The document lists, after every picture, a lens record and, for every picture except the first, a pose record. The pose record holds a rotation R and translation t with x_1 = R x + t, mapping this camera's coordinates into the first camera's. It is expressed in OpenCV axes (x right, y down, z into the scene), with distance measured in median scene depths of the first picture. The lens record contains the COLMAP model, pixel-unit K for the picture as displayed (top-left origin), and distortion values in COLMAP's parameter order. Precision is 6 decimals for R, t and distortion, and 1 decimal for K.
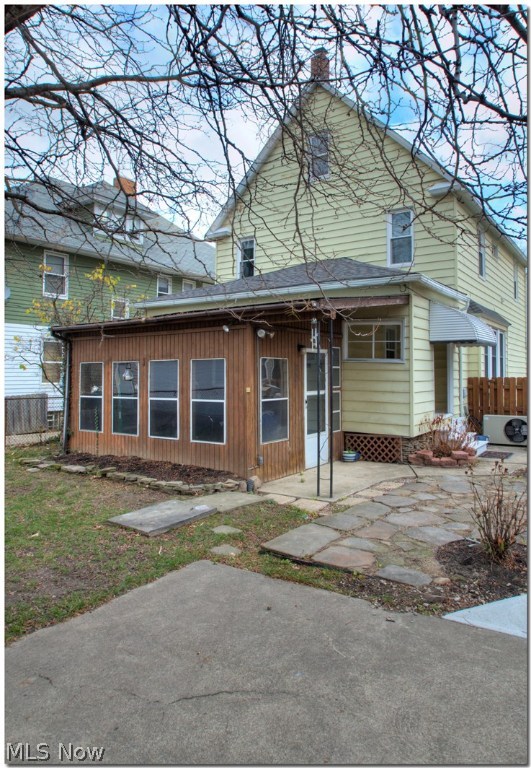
lens RADIAL K [[511.7, 0, 266.0], [0, 511.7, 380.5], [0, 0, 1]] dist [-0.000500, -0.000030]
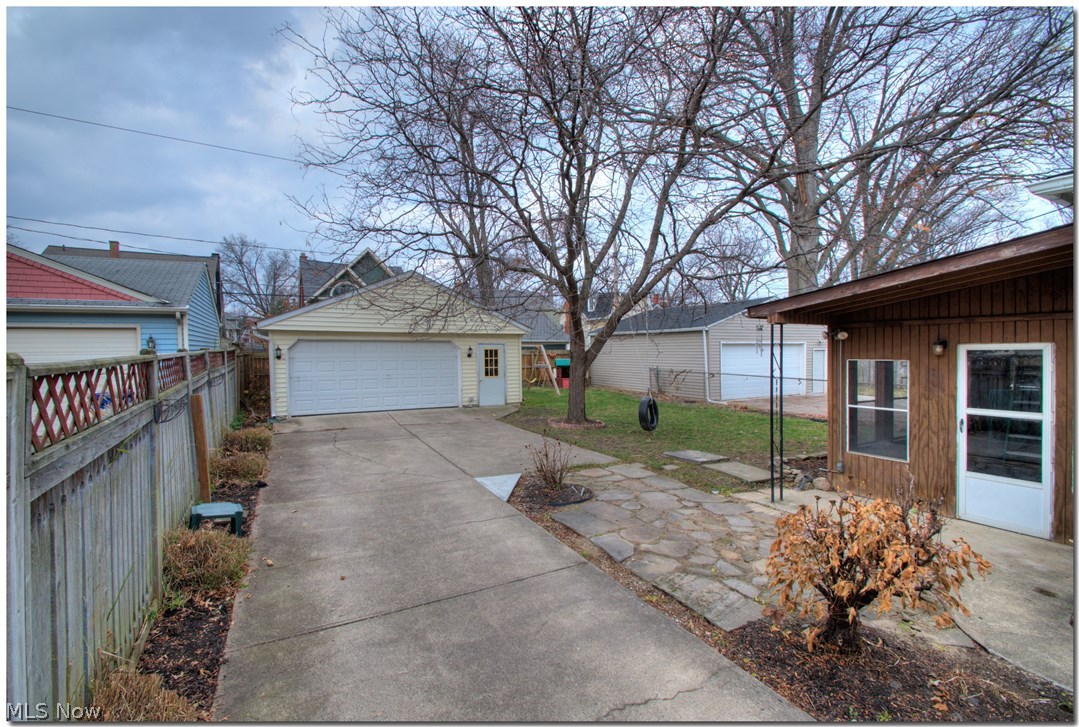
lens RADIAL K [[487.8, 0, 539.7], [0, 487.8, 359.1], [0, 0, 1]] dist [-0.003762, 0.000396]
pose [[-0.430982, 0.015895, -0.902221, 0.918859], [0.000226, 0.999847, 0.017507, -0.054544], [0.902361, 0.007342, -0.430919, 0.782615]]
